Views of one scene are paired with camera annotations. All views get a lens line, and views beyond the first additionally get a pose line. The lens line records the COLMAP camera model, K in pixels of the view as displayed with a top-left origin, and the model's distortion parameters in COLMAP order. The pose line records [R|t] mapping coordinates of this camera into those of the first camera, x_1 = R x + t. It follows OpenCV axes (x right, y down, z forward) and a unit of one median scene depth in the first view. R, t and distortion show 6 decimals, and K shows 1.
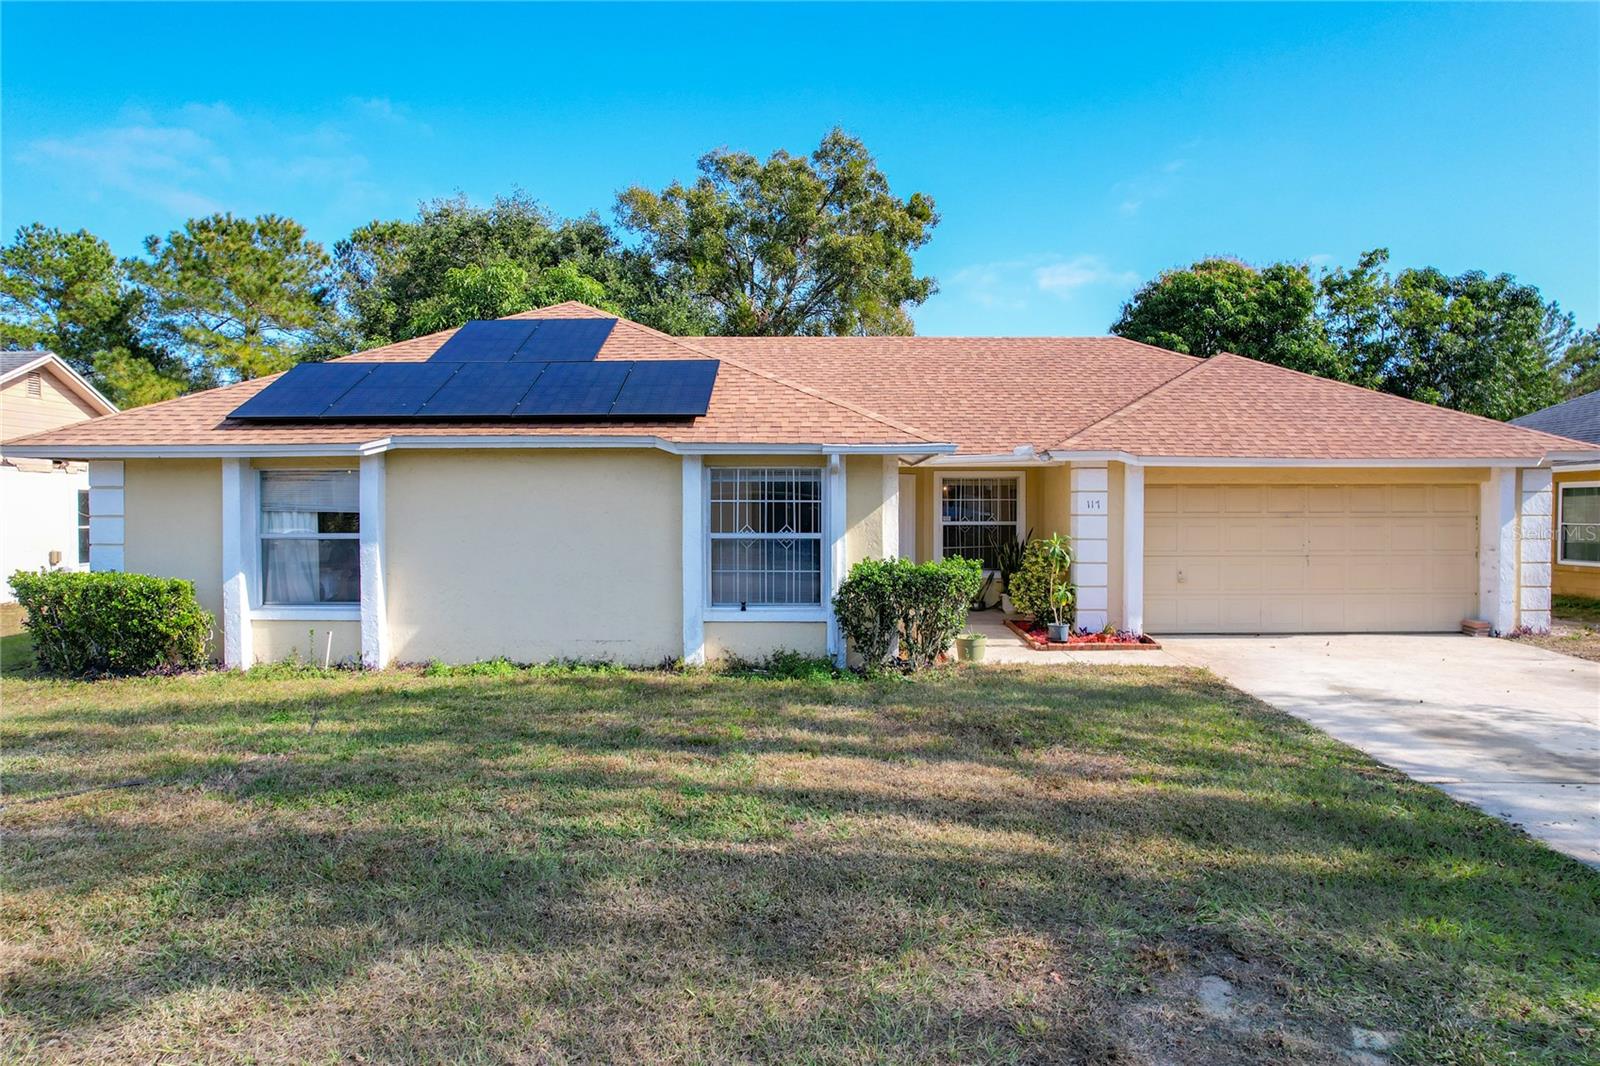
lens RADIAL K [[1049.9, 0, 800.0], [0, 1049.9, 533.0], [0, 0, 1]] dist [-0.084493, 0.087307]
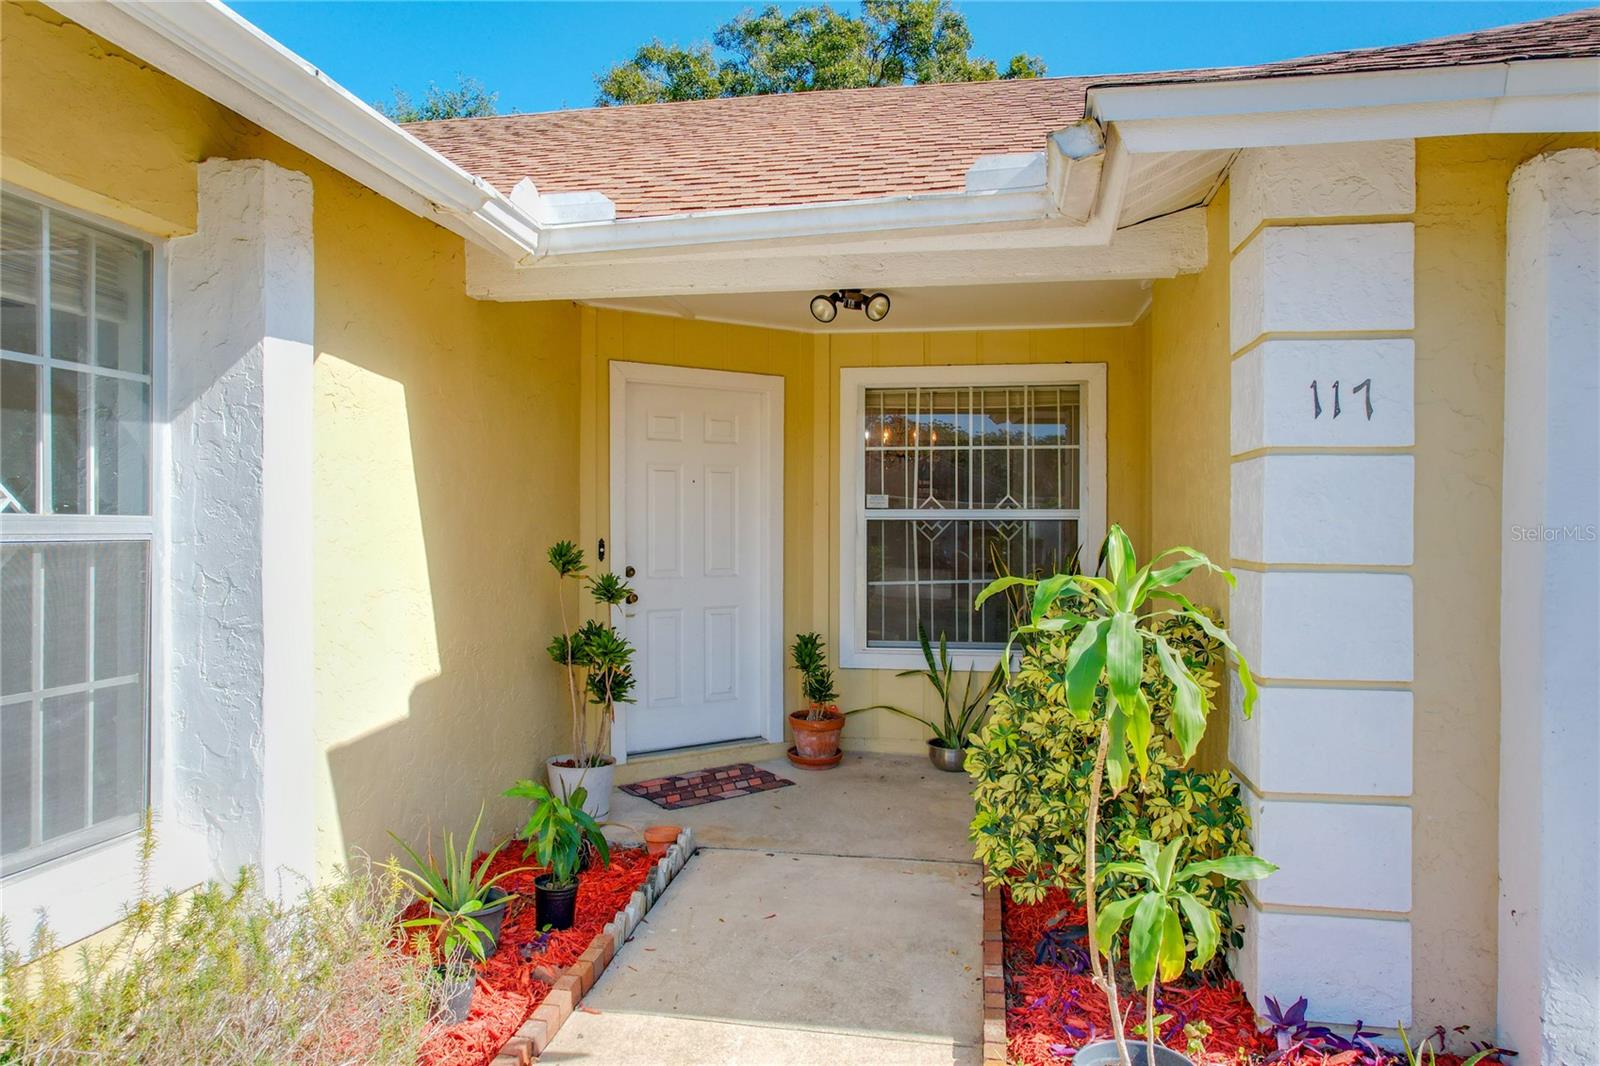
lens RADIAL K [[1059.5, 0, 782.7], [0, 1059.5, 527.3], [0, 0, 1]] dist [-0.060898, 0.039920]
pose [[0.985775, 0.002622, -0.168051, 0.205335], [-0.006045, 0.999784, -0.019862, 0.002781], [0.167963, 0.020595, 0.985578, 0.771553]]
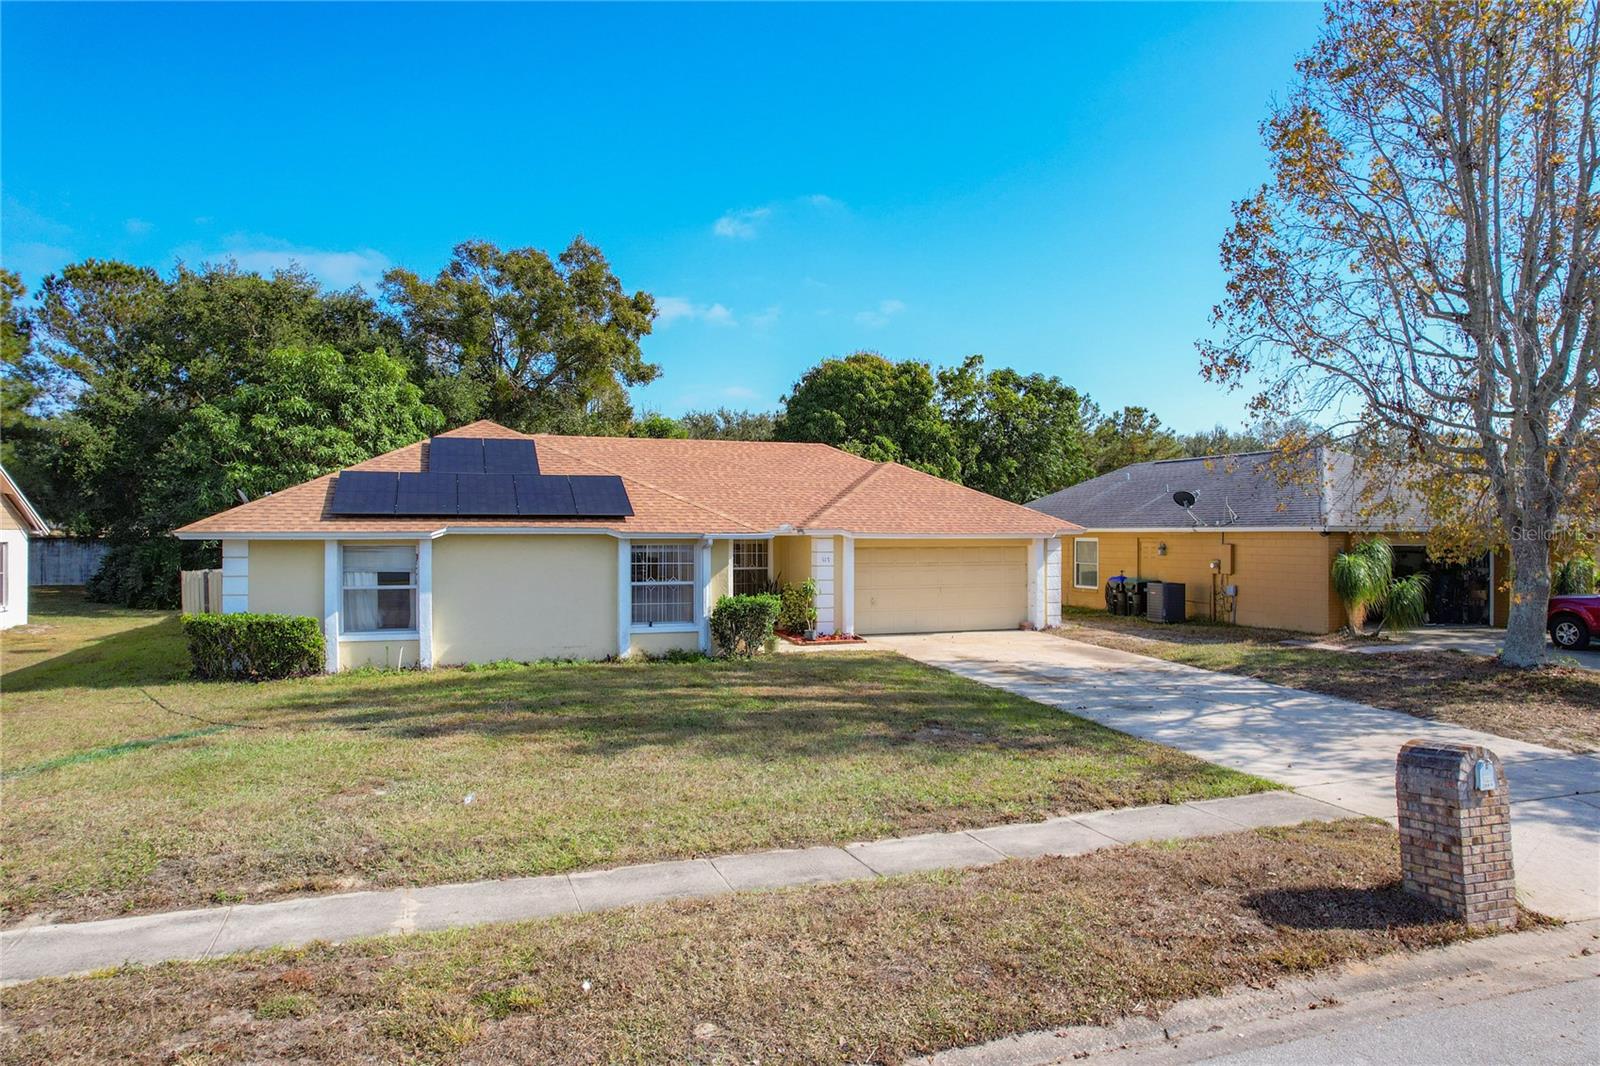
lens RADIAL K [[1039.4, 0, 800.0], [0, 1039.4, 533.0], [0, 0, 1]] dist [-0.059417, 0.062123]
pose [[0.941990, 0.001228, 0.335638, -0.323971], [0.005756, 0.999787, -0.019811, -0.037041], [-0.335591, 0.020593, 0.941783, -0.577240]]
